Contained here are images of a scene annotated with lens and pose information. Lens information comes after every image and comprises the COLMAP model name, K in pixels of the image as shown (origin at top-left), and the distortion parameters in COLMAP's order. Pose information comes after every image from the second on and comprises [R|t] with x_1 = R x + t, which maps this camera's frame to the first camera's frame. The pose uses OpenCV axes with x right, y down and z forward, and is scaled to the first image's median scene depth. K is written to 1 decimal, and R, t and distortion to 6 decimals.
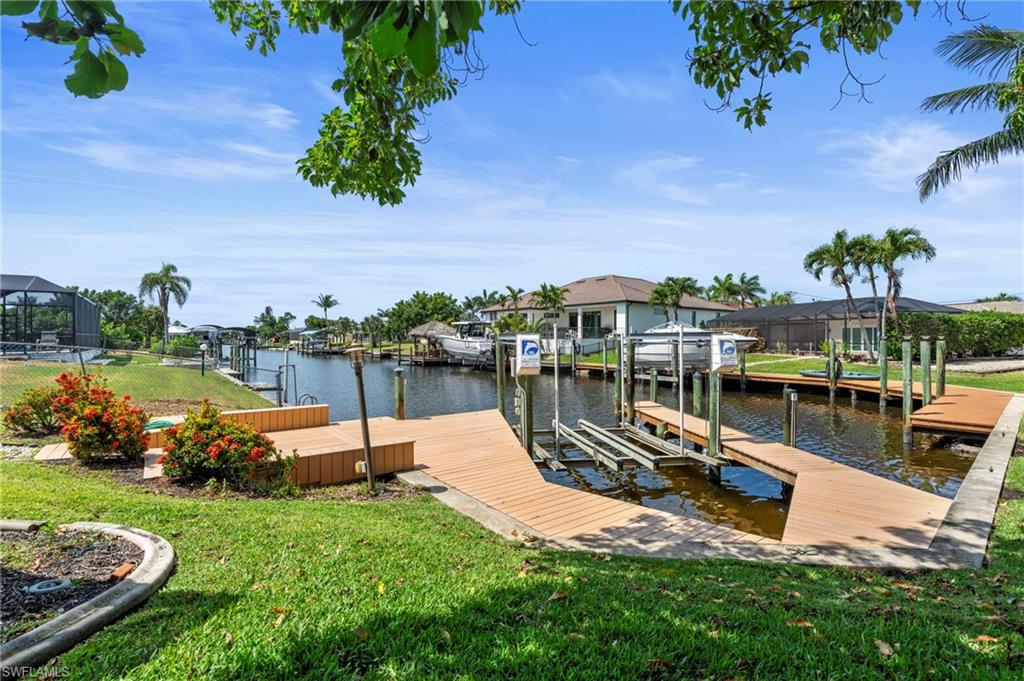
lens RADIAL K [[460.5, 0, 516.4], [0, 460.5, 340.5], [0, 0, 1]] dist [-0.010118, 0.000347]
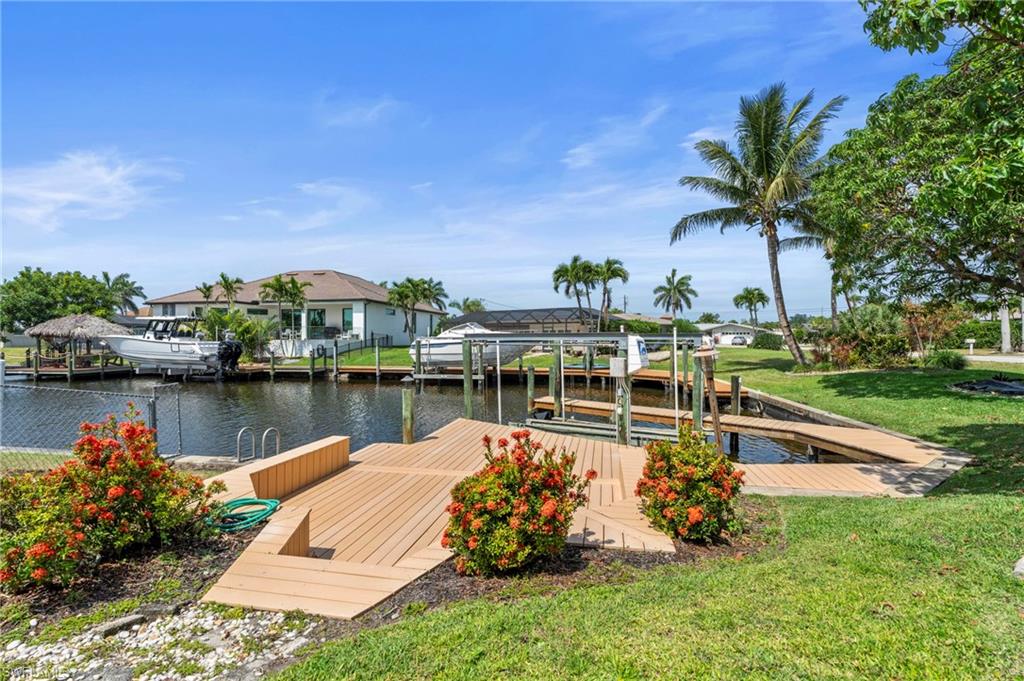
lens RADIAL K [[463.3, 0, 518.4], [0, 463.3, 338.2], [0, 0, 1]] dist [-0.006991, 0.000422]
pose [[0.748484, -0.001910, 0.663151, -0.203790], [0.005302, 0.999981, -0.003104, -0.001532], [-0.663132, 0.005839, 0.748480, 0.091906]]
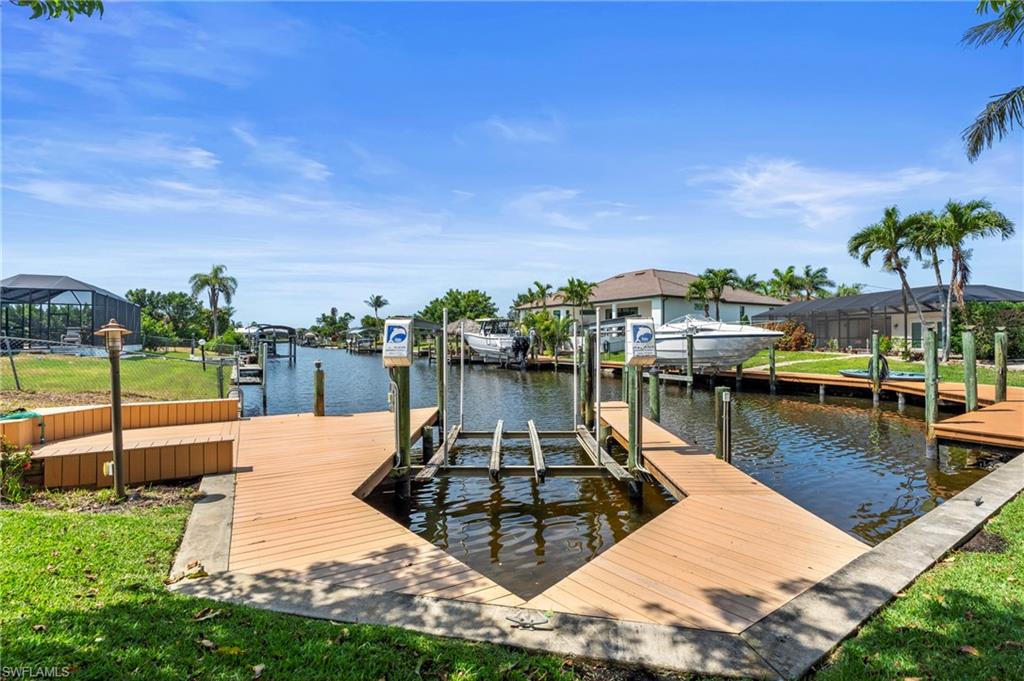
lens RADIAL K [[463.3, 0, 518.4], [0, 463.3, 338.2], [0, 0, 1]] dist [-0.006991, 0.000422]
pose [[0.992443, -0.001022, -0.122704, 0.083254], [0.000451, 0.999989, -0.004677, 0.006316], [0.122707, 0.004587, 0.992432, 0.040252]]
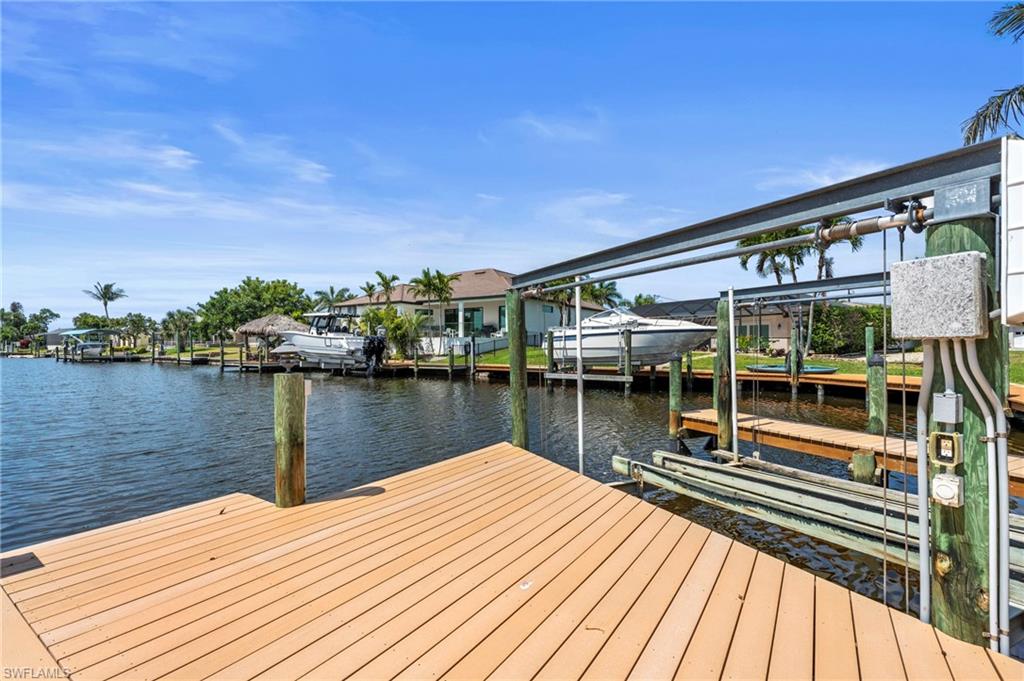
lens RADIAL K [[460.1, 0, 515.1], [0, 460.1, 342.8], [0, 0, 1]] dist [-0.000677, 0.000185]
pose [[0.946606, 0.000230, 0.322392, -0.065622], [0.002909, 0.999953, -0.009254, 0.019343], [-0.322379, 0.009697, 0.946561, 0.206112]]
